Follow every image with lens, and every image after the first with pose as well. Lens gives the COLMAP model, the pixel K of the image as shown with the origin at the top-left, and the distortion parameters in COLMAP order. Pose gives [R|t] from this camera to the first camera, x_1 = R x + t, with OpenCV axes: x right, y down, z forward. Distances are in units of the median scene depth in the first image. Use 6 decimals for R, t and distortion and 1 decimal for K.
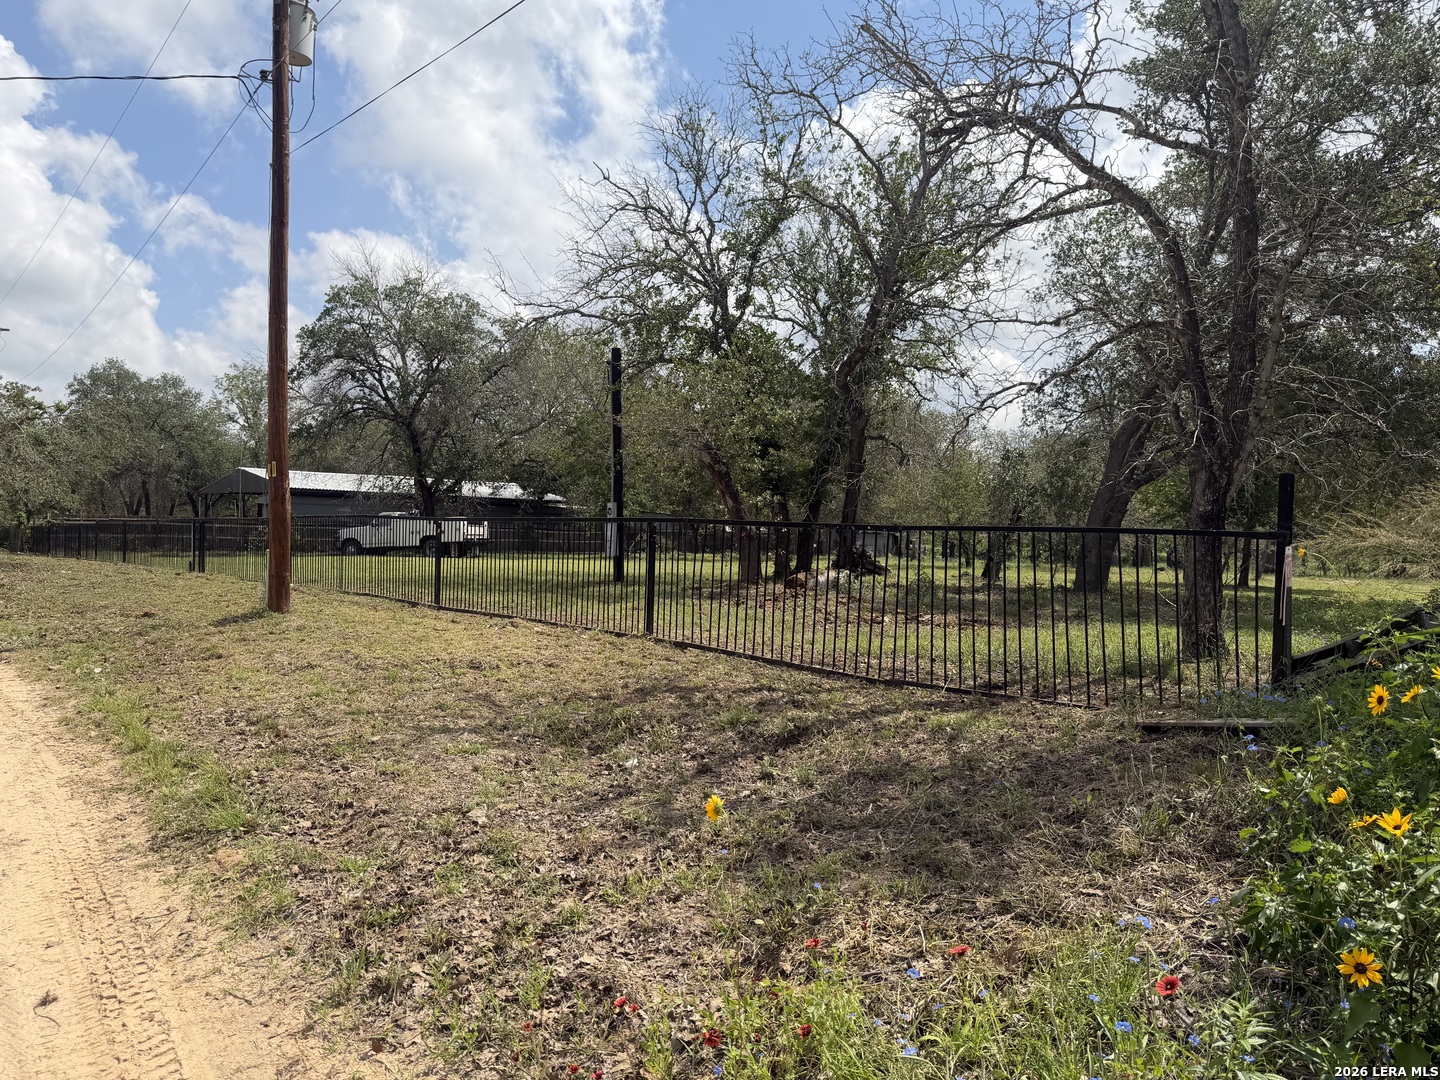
lens RADIAL K [[1007.9, 0, 707.9], [0, 1007.9, 563.6], [0, 0, 1]] dist [0.026168, -0.043703]
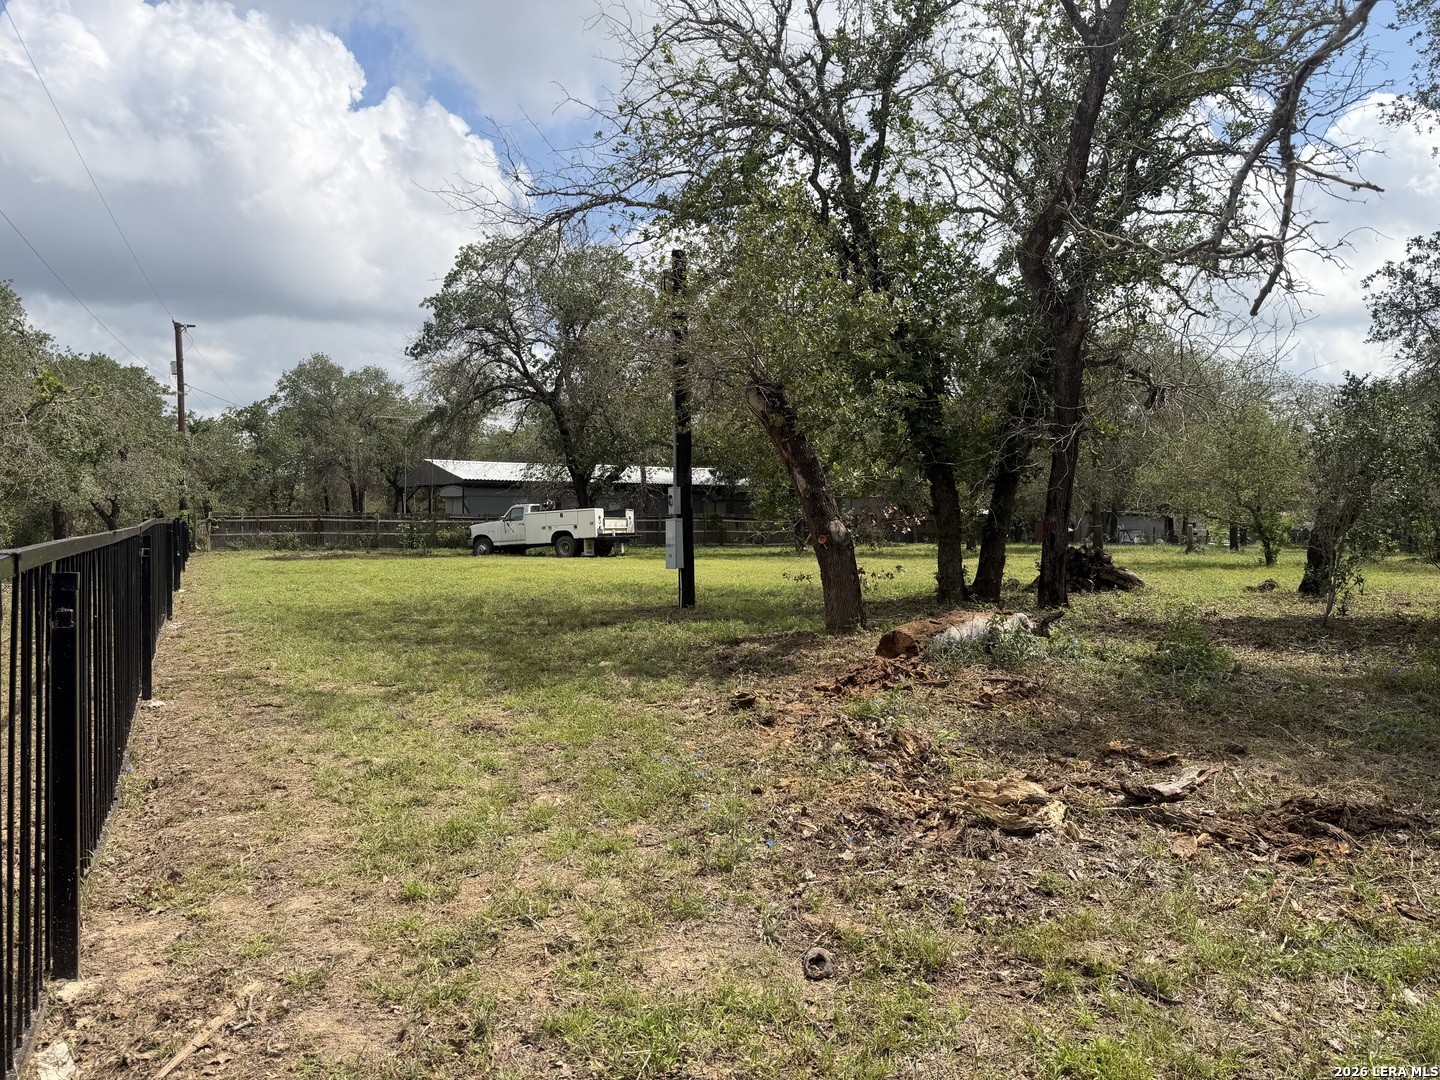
lens RADIAL K [[1007.9, 0, 718.9], [0, 1007.9, 538.3], [0, 0, 1]] dist [0.026168, -0.043703]
pose [[0.971733, -0.014727, -0.235624, 0.053320], [0.012949, 0.999875, -0.009089, -0.013330], [0.235729, 0.005781, 0.971802, 0.234370]]
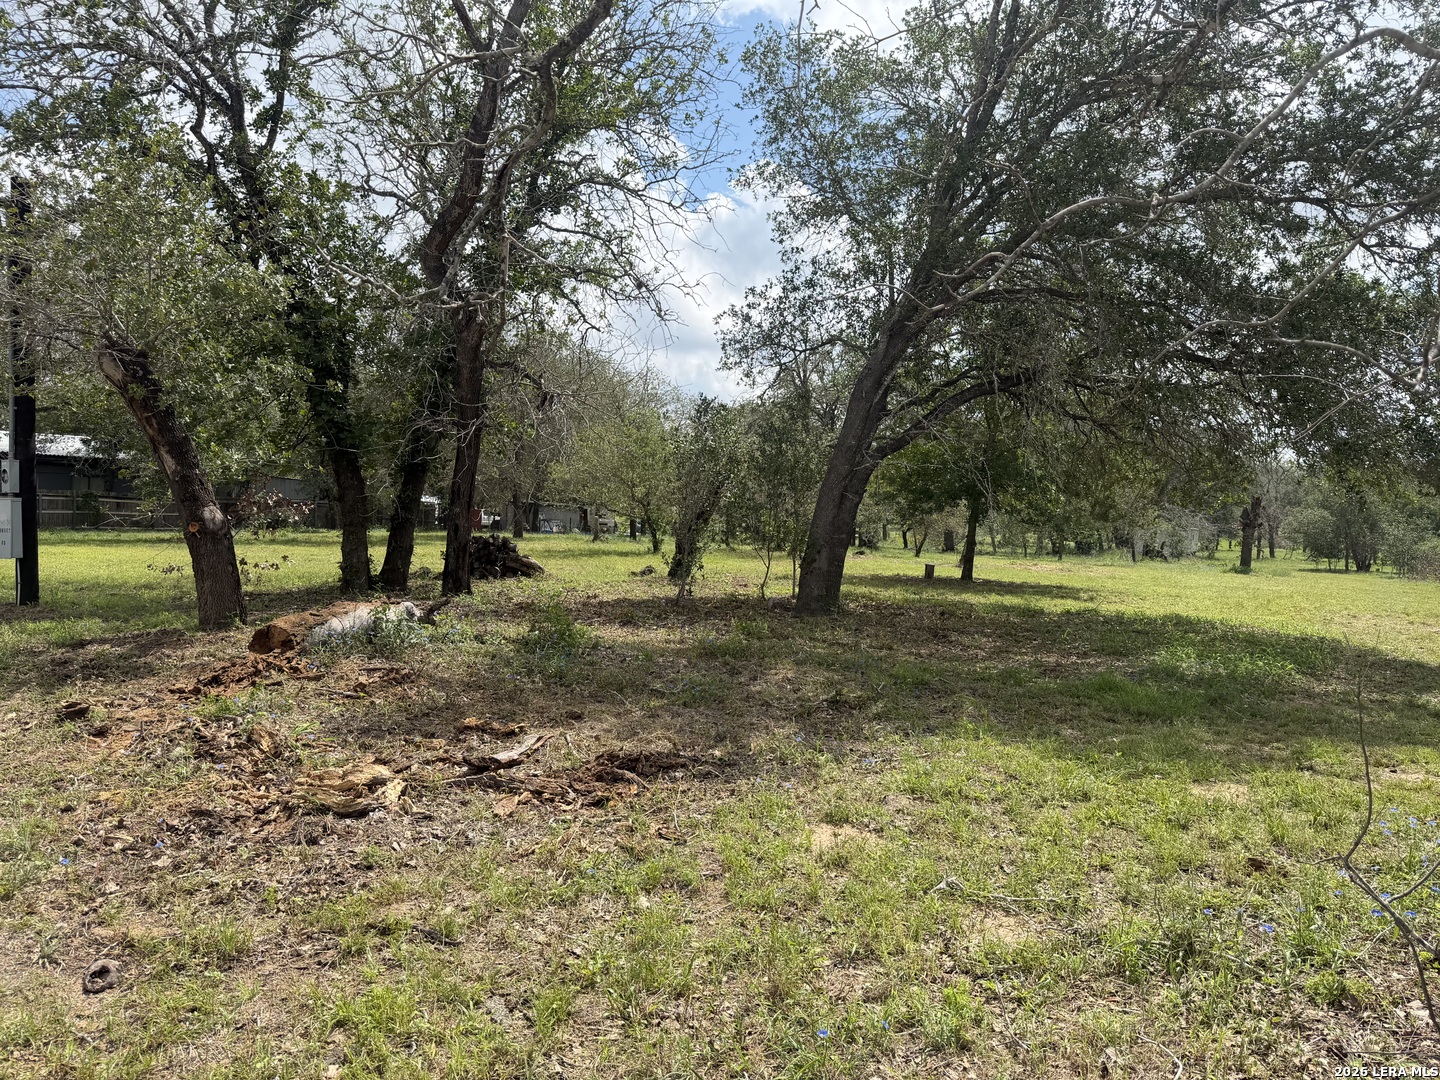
lens RADIAL K [[1007.9, 0, 722.3], [0, 1007.9, 538.2], [0, 0, 1]] dist [0.026168, -0.043703]
pose [[0.950654, -0.004354, 0.310222, 0.062883], [0.002112, 0.999969, 0.007563, -0.013996], [-0.310245, -0.006534, 0.950634, 0.227163]]
